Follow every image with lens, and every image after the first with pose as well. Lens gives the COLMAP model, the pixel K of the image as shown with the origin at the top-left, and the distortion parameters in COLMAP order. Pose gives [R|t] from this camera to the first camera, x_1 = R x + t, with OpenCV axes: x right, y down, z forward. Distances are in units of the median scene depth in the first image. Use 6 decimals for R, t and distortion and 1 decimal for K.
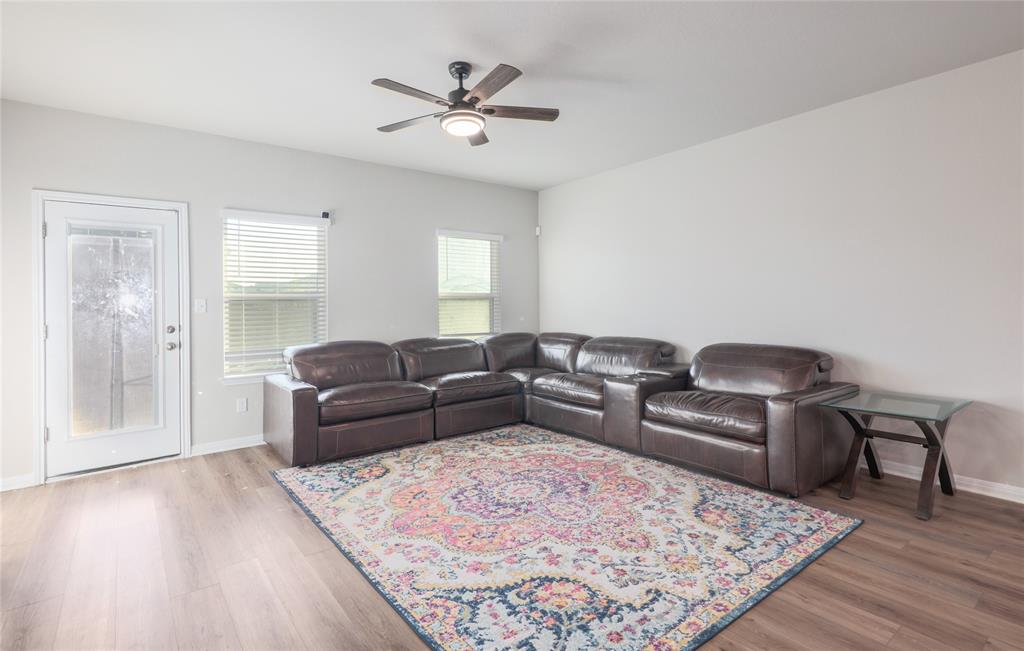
lens RADIAL K [[506.0, 0, 514.8], [0, 506.0, 302.9], [0, 0, 1]] dist [0.025122, 0.000098]
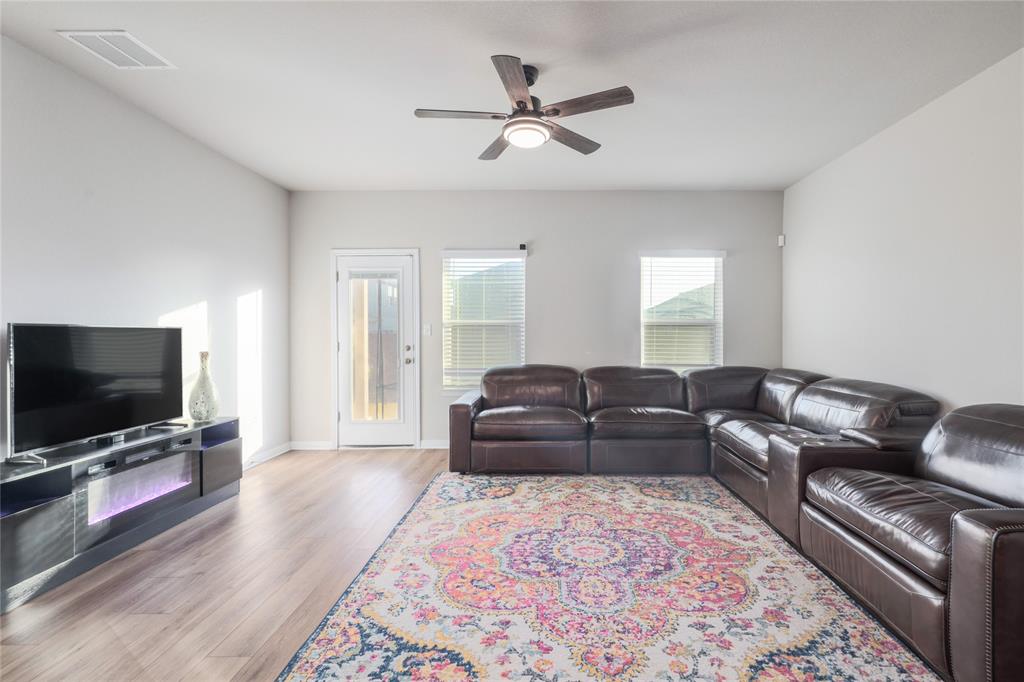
lens RADIAL K [[489.5, 0, 537.8], [0, 489.5, 337.1], [0, 0, 1]] dist [0.016911, -0.000292]
pose [[0.781790, 0.019721, -0.623230, 0.413220], [-0.008901, 0.999751, 0.020469, -0.004162], [0.623478, -0.010455, 0.781771, 0.278324]]
